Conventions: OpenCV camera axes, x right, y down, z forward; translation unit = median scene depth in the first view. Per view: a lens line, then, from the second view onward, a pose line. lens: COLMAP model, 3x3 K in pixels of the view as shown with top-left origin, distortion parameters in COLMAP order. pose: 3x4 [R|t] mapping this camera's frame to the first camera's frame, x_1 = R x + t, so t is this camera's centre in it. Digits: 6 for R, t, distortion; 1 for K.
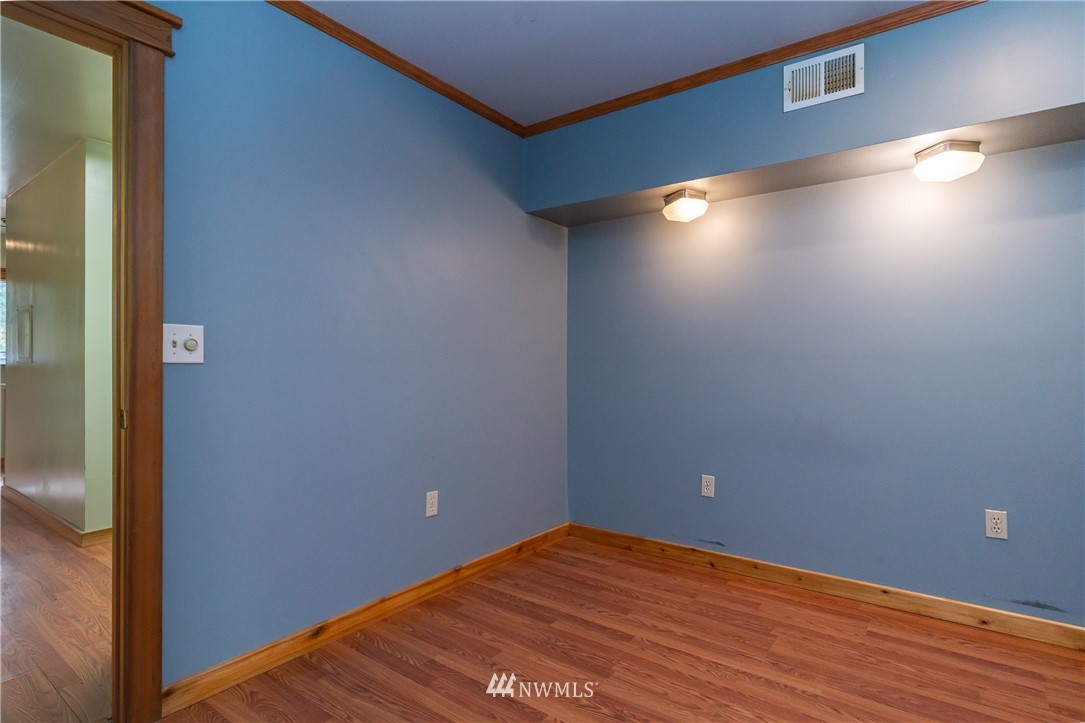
lens RADIAL K [[559.1, 0, 537.9], [0, 559.1, 362.4], [0, 0, 1]] dist [-0.009019, 0.005964]
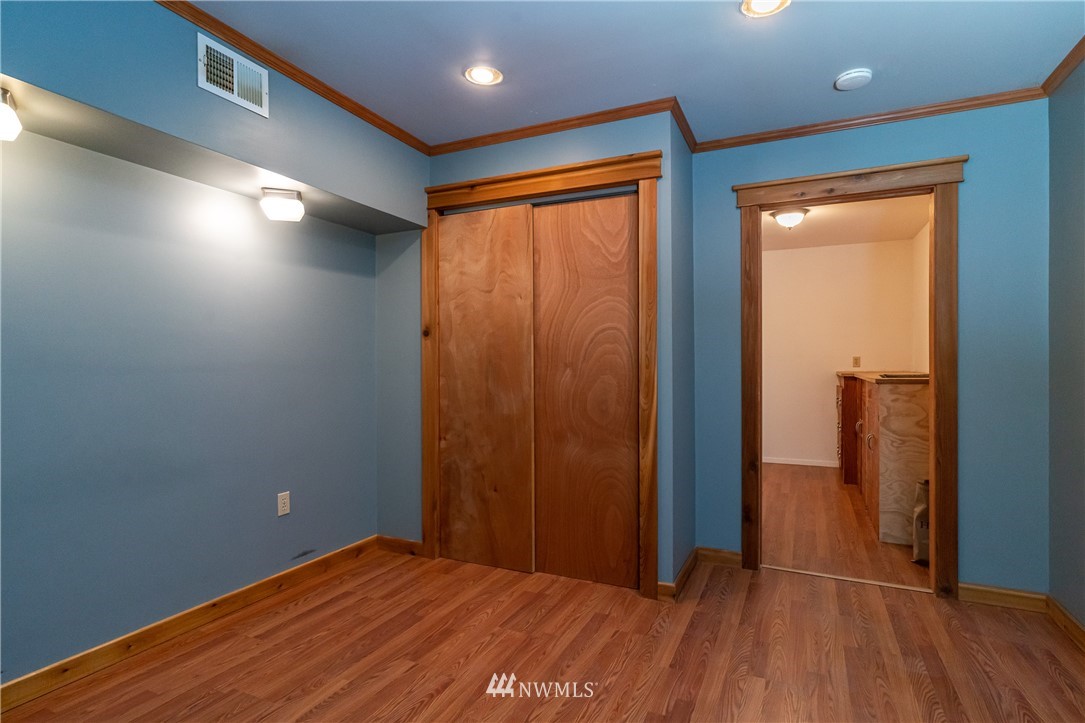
lens RADIAL K [[559.1, 0, 540.9], [0, 559.1, 362.6], [0, 0, 1]] dist [-0.009019, 0.005964]
pose [[-0.198708, 0.001590, 0.980057, -0.548960], [0.003862, 0.999992, -0.000839, -0.023783], [-0.980051, 0.003618, -0.198713, 0.721130]]
